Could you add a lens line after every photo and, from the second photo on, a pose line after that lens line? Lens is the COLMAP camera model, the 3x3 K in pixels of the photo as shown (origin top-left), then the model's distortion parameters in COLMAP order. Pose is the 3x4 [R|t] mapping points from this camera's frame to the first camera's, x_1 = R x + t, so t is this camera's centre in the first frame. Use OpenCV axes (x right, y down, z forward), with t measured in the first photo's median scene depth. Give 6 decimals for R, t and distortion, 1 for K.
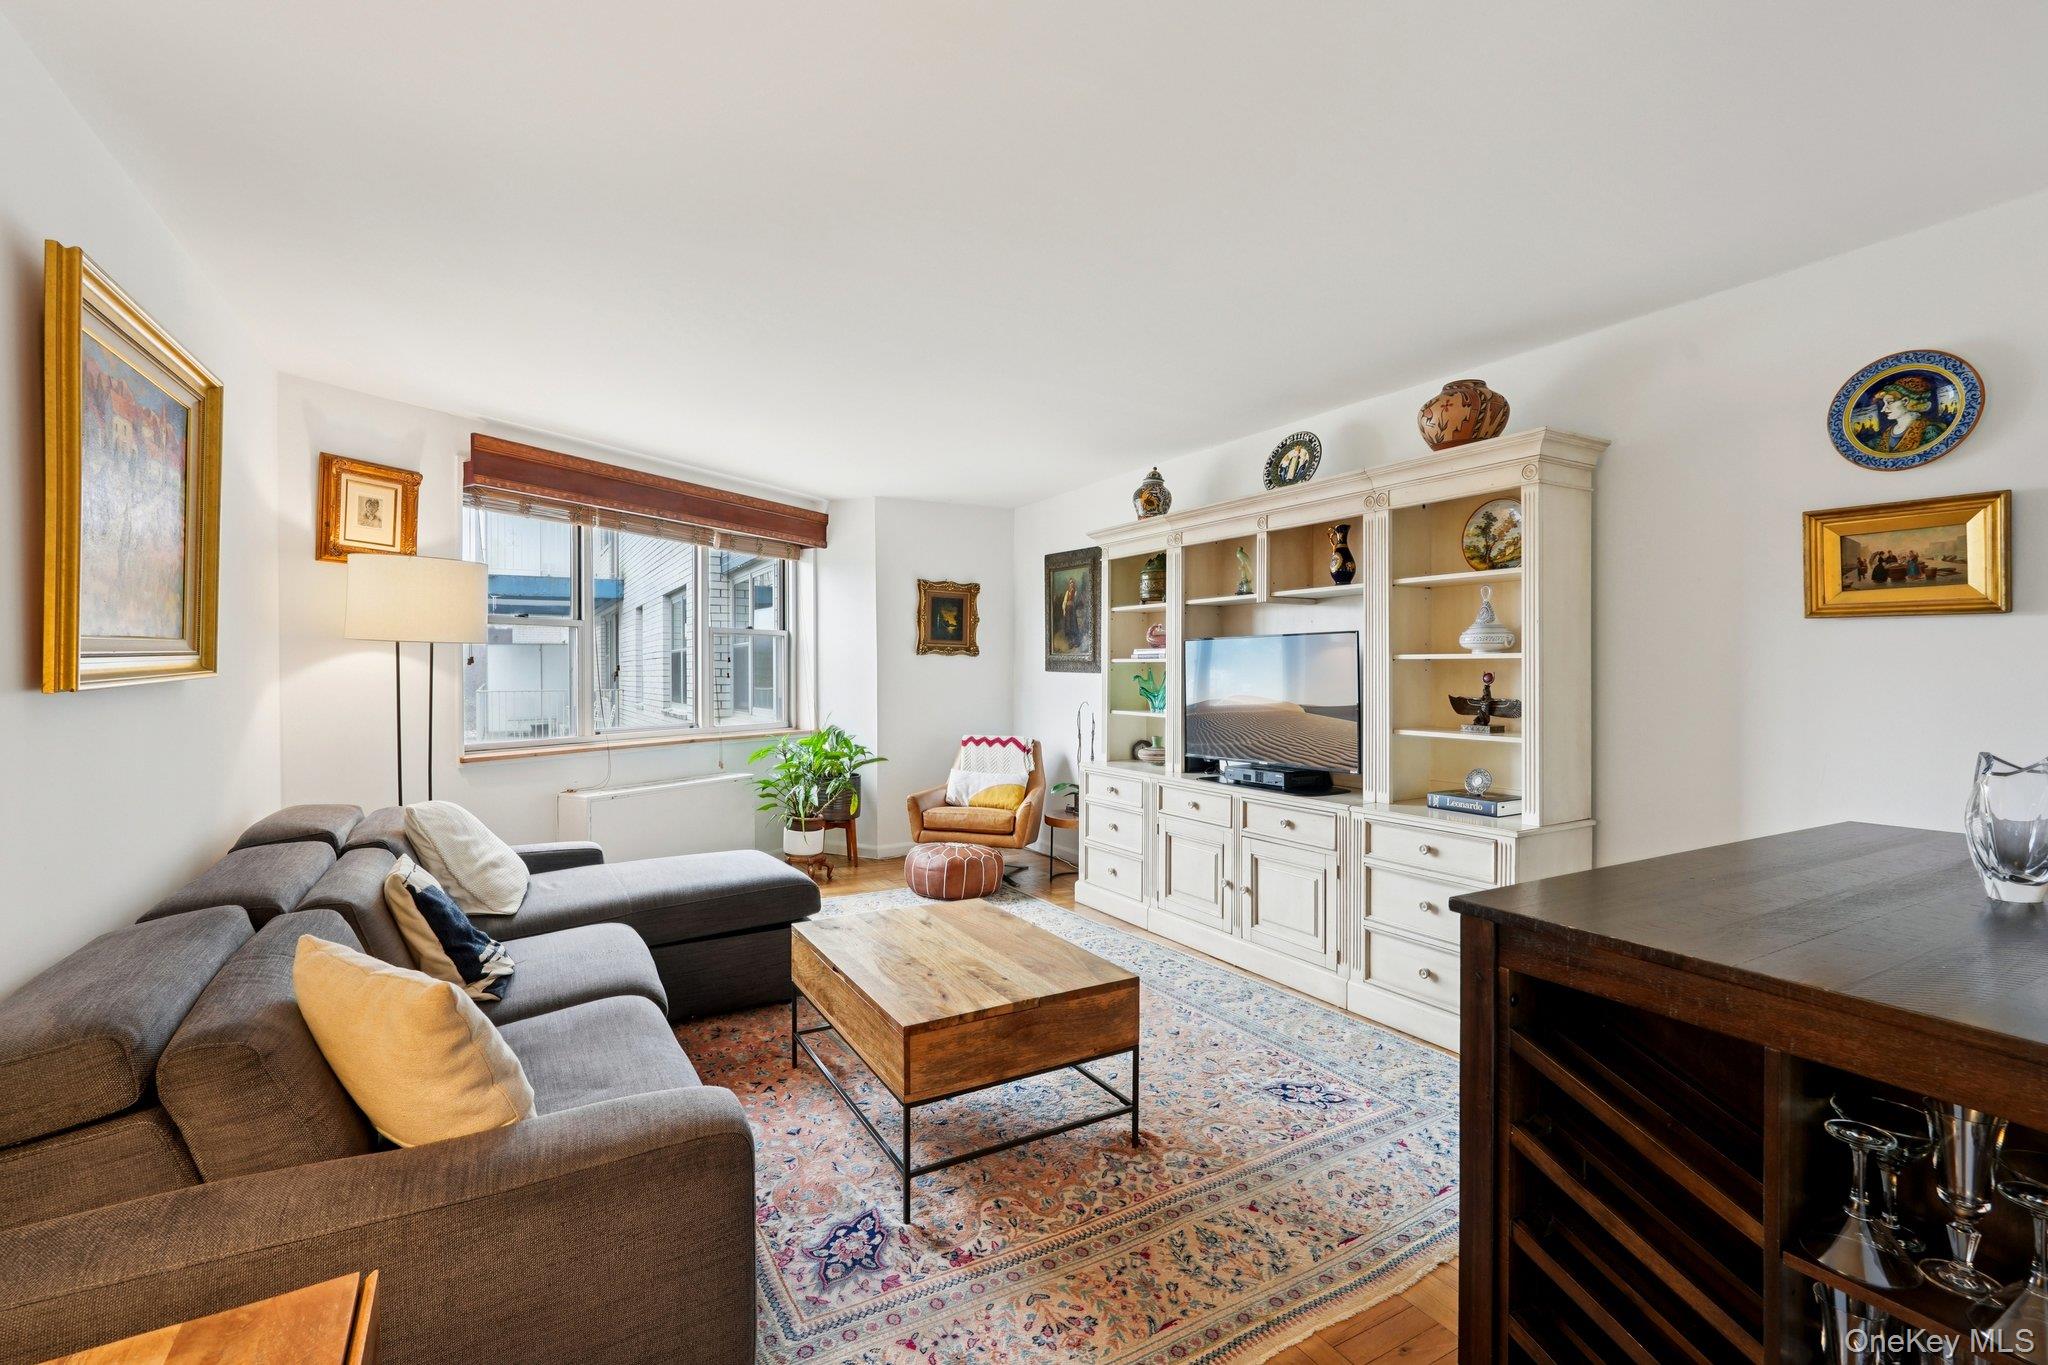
lens RADIAL K [[903.5, 0, 1021.0], [0, 903.5, 669.1], [0, 0, 1]] dist [-0.008938, 0.001524]
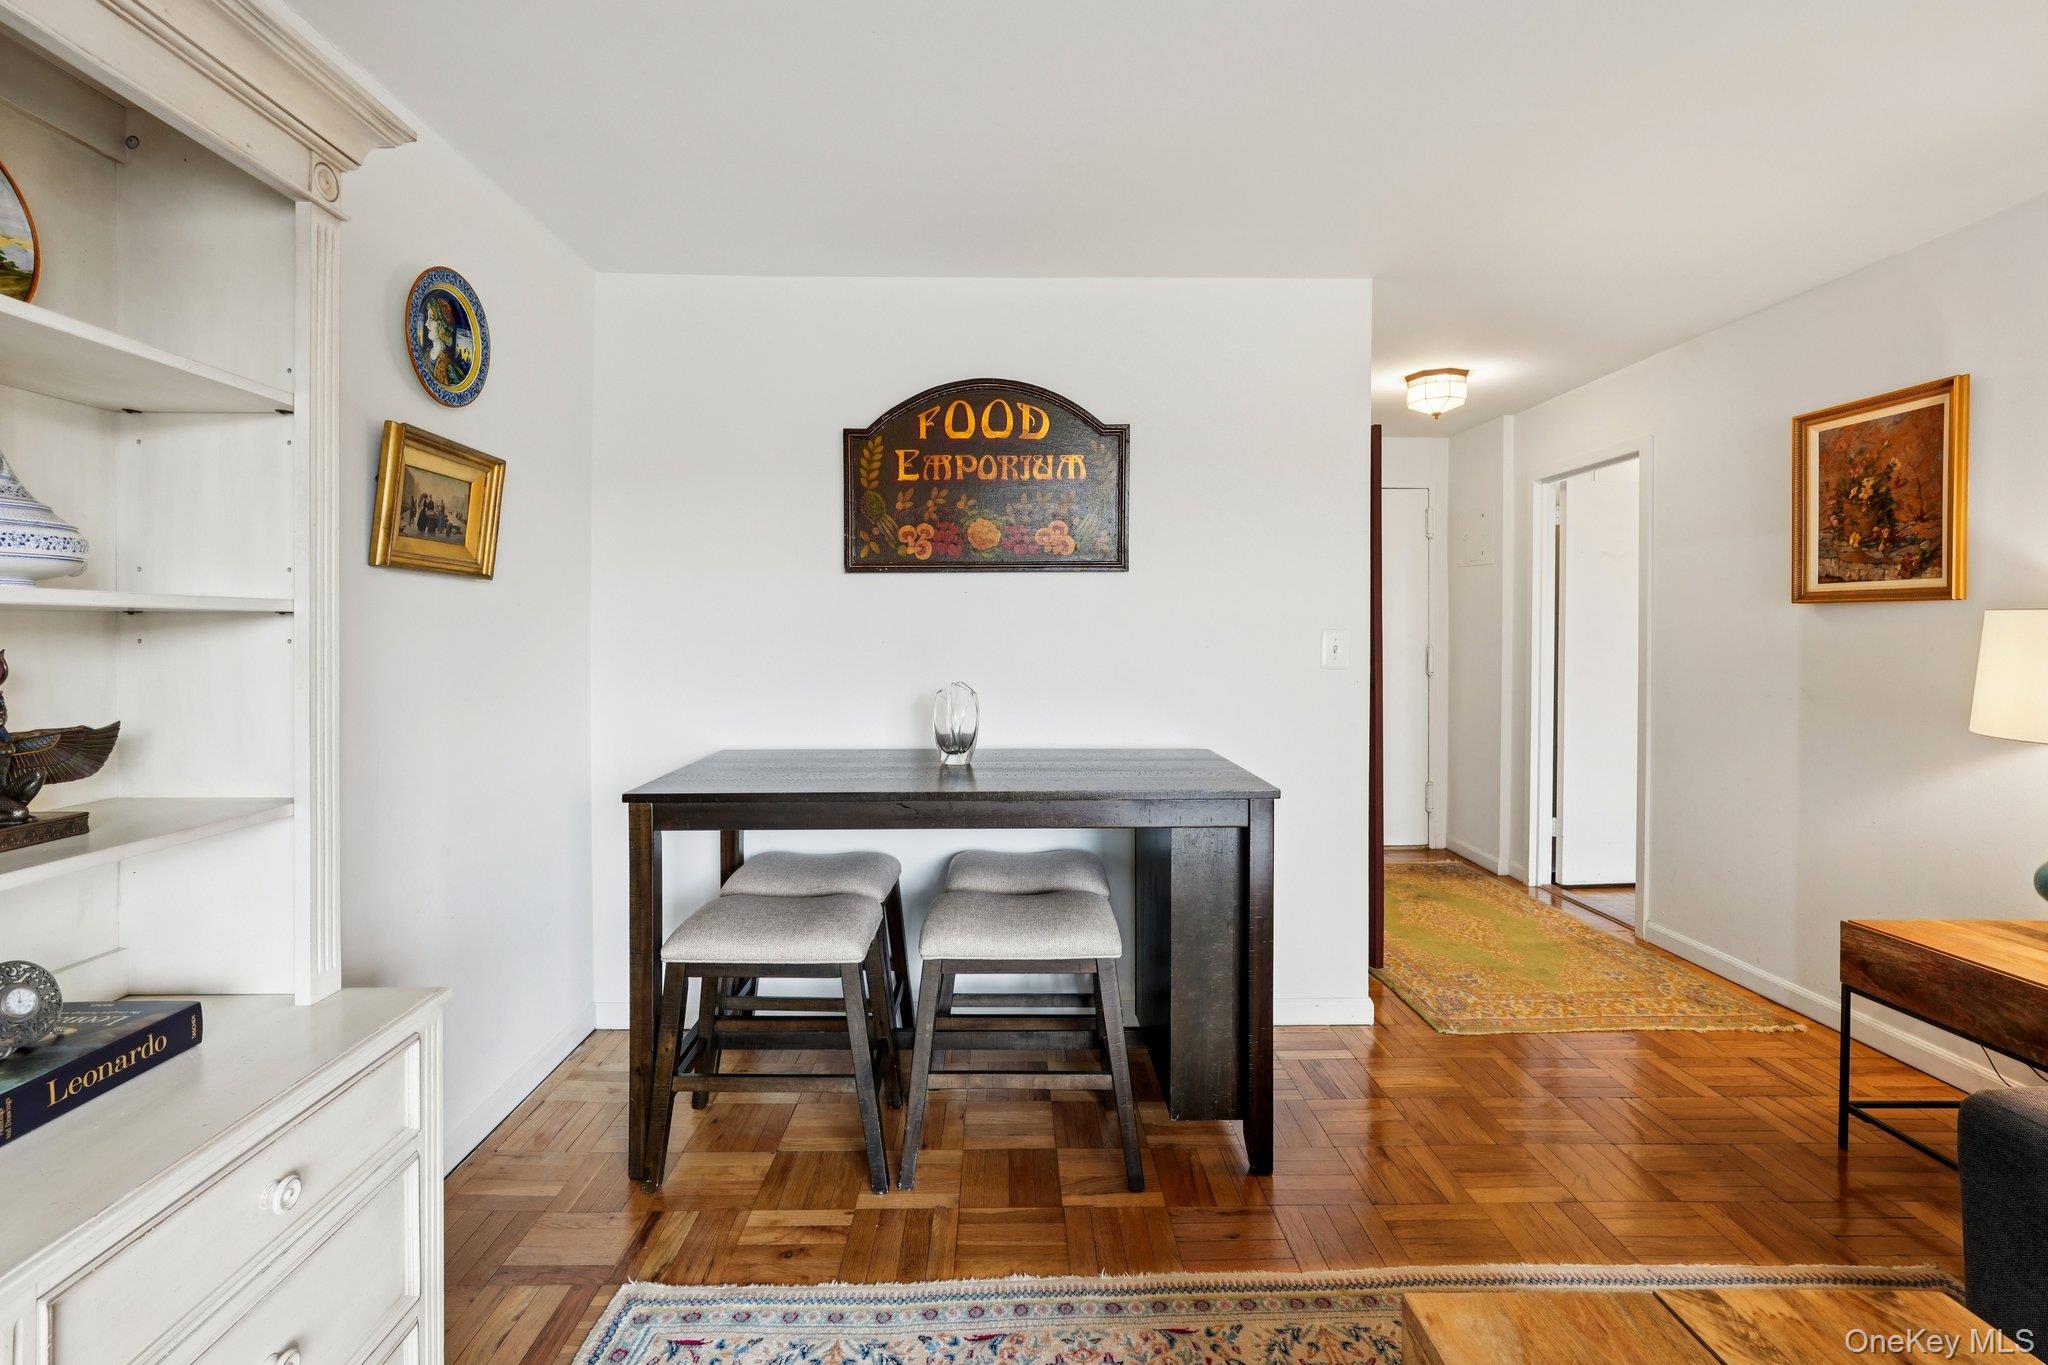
lens RADIAL K [[903.5, 0, 1017.9], [0, 903.5, 637.8], [0, 0, 1]] dist [-0.008938, 0.001524]
pose [[-0.869190, -0.003764, 0.494464, 0.072359], [-0.000052, 0.999972, 0.007521, -0.004574], [-0.494478, 0.006511, -0.869165, 1.468861]]
